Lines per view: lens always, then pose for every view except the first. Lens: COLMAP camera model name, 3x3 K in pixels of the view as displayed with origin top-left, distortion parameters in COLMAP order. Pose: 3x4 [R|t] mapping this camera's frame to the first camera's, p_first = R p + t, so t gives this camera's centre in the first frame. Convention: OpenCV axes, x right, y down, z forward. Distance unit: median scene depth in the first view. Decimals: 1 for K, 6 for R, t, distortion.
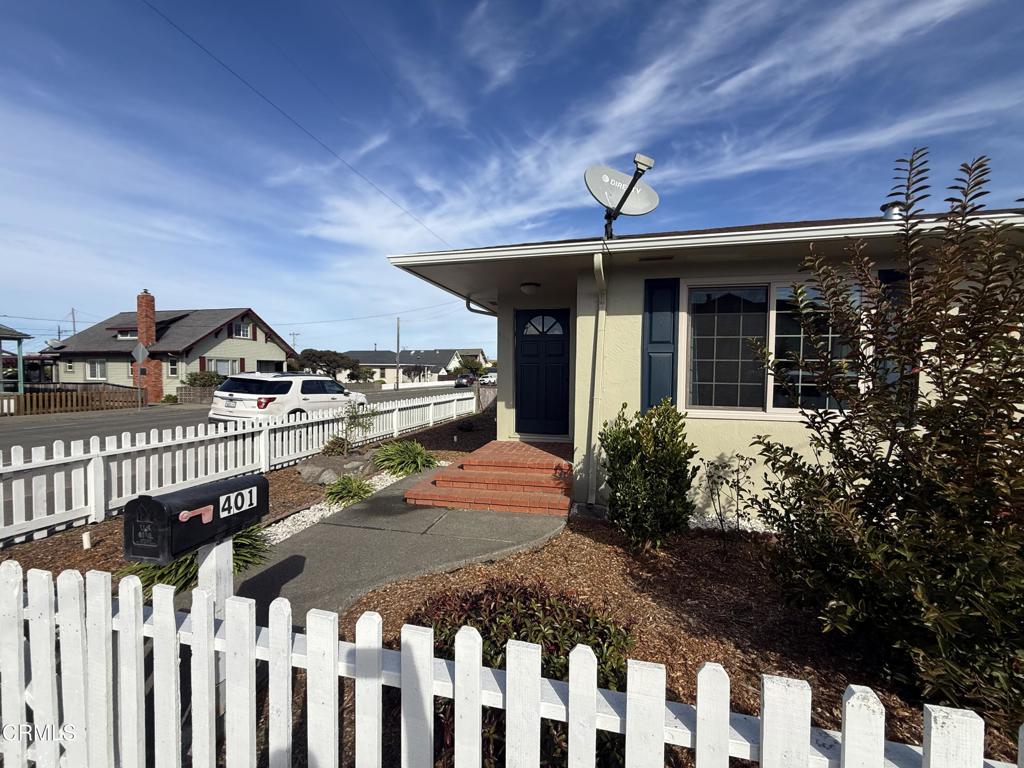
lens RADIAL K [[408.8, 0, 508.5], [0, 408.8, 390.4], [0, 0, 1]] dist [-0.000618, -0.000300]
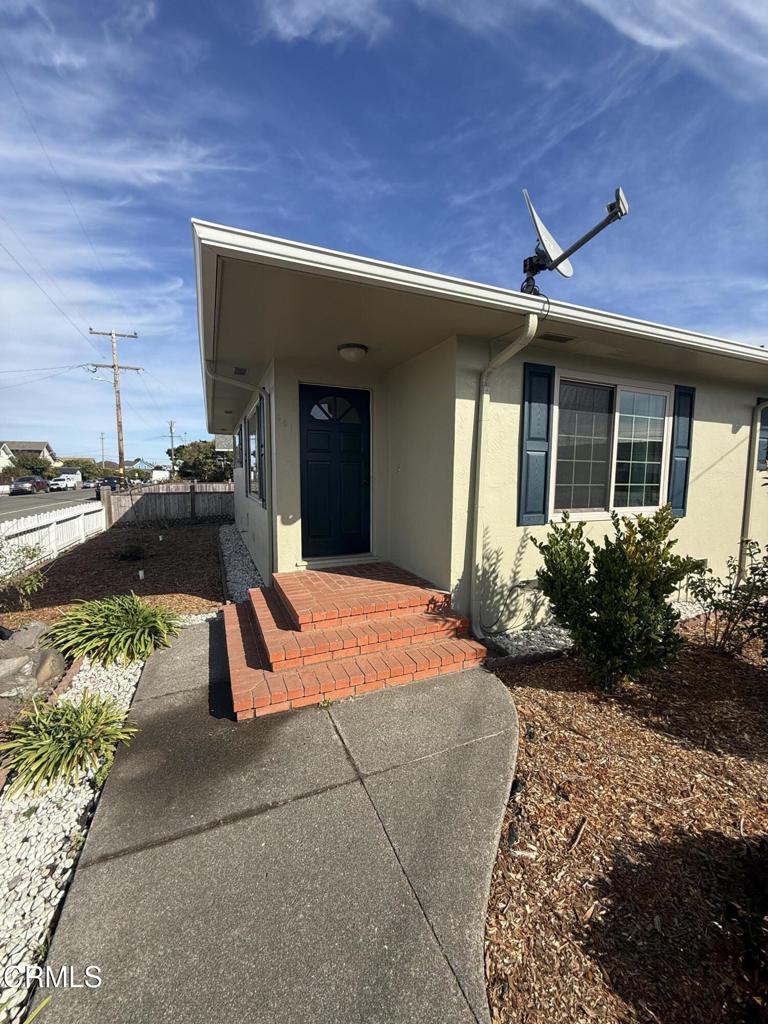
lens RADIAL K [[408.8, 0, 384.1], [0, 408.8, 508.9], [0, 0, 1]] dist [-0.000618, -0.000300]
pose [[0.801849, -0.050442, 0.595394, -0.403860], [0.026051, 0.998434, 0.049504, -0.019322], [-0.596959, -0.024185, 0.801907, 0.476938]]
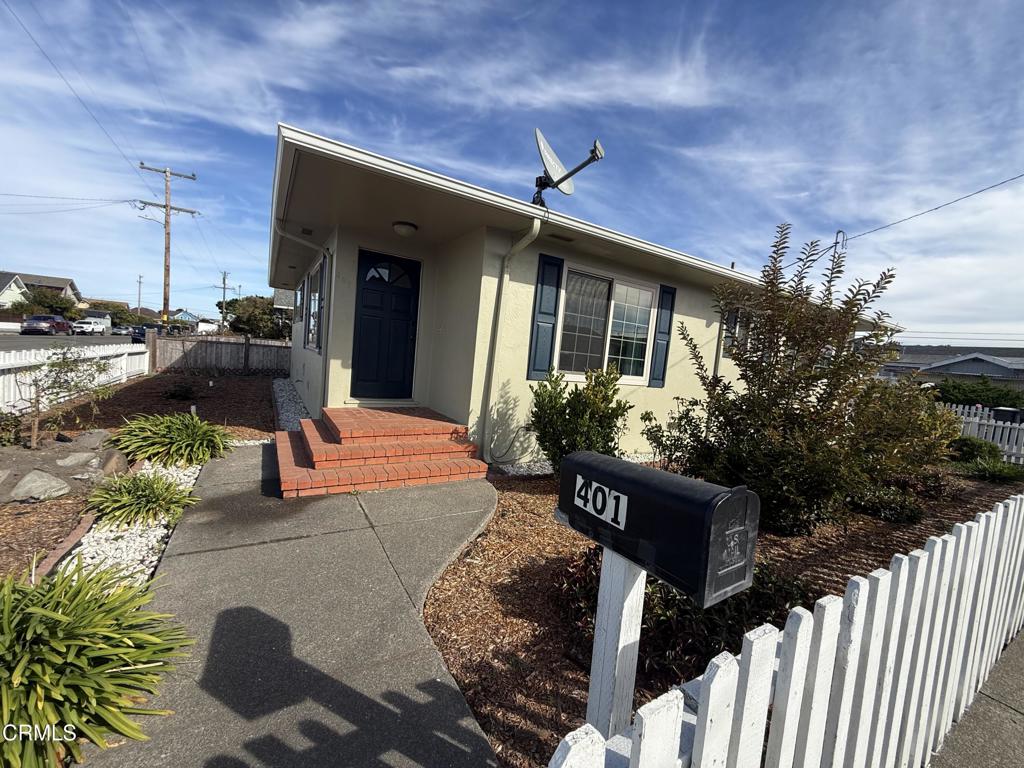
lens RADIAL K [[408.8, 0, 509.3], [0, 408.8, 383.3], [0, 0, 1]] dist [-0.000618, -0.000300]
pose [[0.710018, 0.009995, 0.704113, -0.474896], [-0.053723, 0.997754, 0.040010, 0.033691], [-0.702131, -0.066235, 0.708960, 0.254477]]
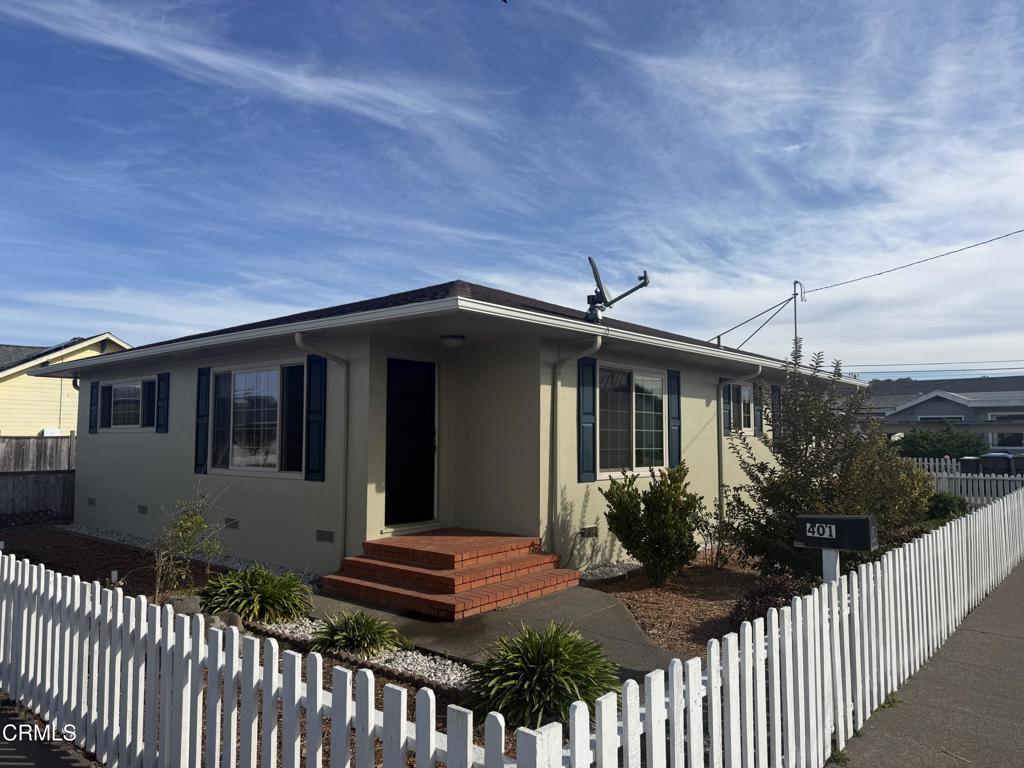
lens RADIAL K [[719.7, 0, 511.6], [0, 719.7, 385.0], [0, 0, 1]] dist [0.044681, -0.049354]
pose [[0.458856, 0.059881, 0.886490, -1.417803], [0.042674, 0.995090, -0.089305, -0.028413], [-0.887485, 0.078808, 0.454048, 0.281868]]
